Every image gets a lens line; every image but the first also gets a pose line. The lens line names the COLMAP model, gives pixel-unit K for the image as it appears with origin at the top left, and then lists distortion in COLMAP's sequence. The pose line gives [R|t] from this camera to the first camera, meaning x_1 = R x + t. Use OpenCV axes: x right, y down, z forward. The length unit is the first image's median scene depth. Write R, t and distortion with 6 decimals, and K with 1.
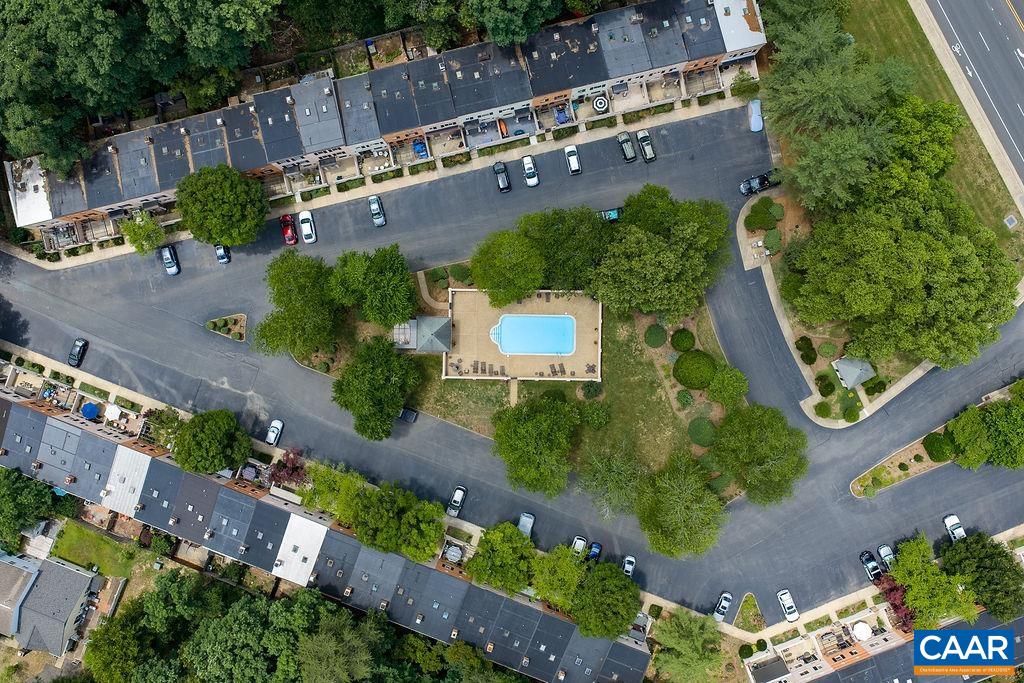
lens RADIAL K [[837.5, 0, 509.5], [0, 837.5, 343.4], [0, 0, 1]] dist [0.045075, -0.100891]
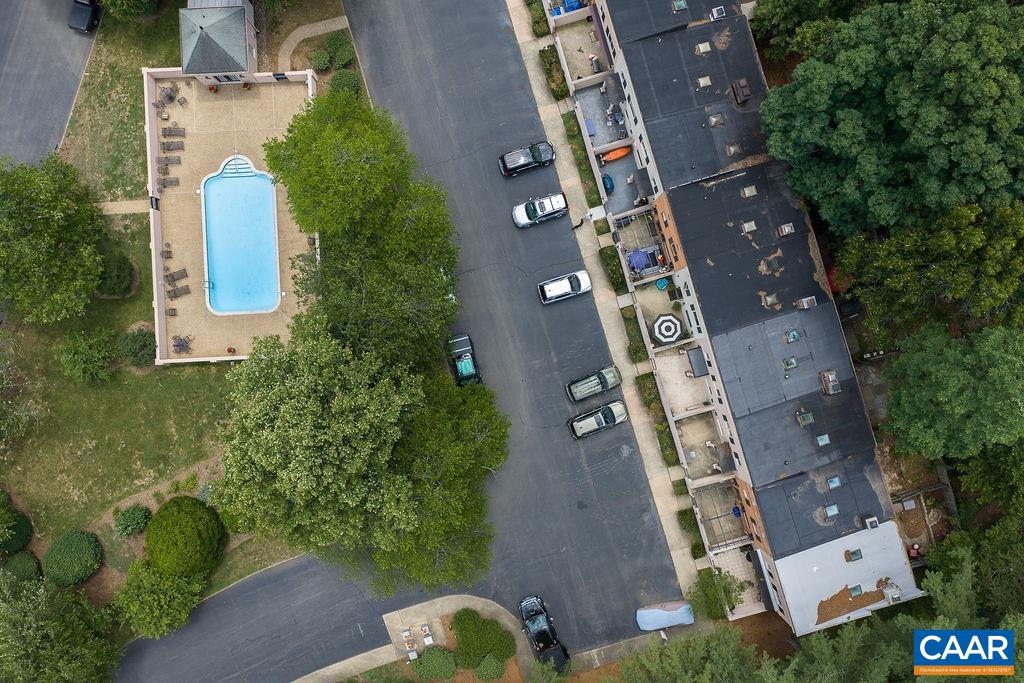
lens RADIAL K [[837.5, 0, 509.5], [0, 837.5, 343.4], [0, 0, 1]] dist [0.045075, -0.100891]
pose [[0.062791, 0.997802, 0.021173, 0.098285], [-0.998025, 0.062820, -0.000715, -0.180621], [-0.002043, -0.021086, 0.999776, 0.459153]]
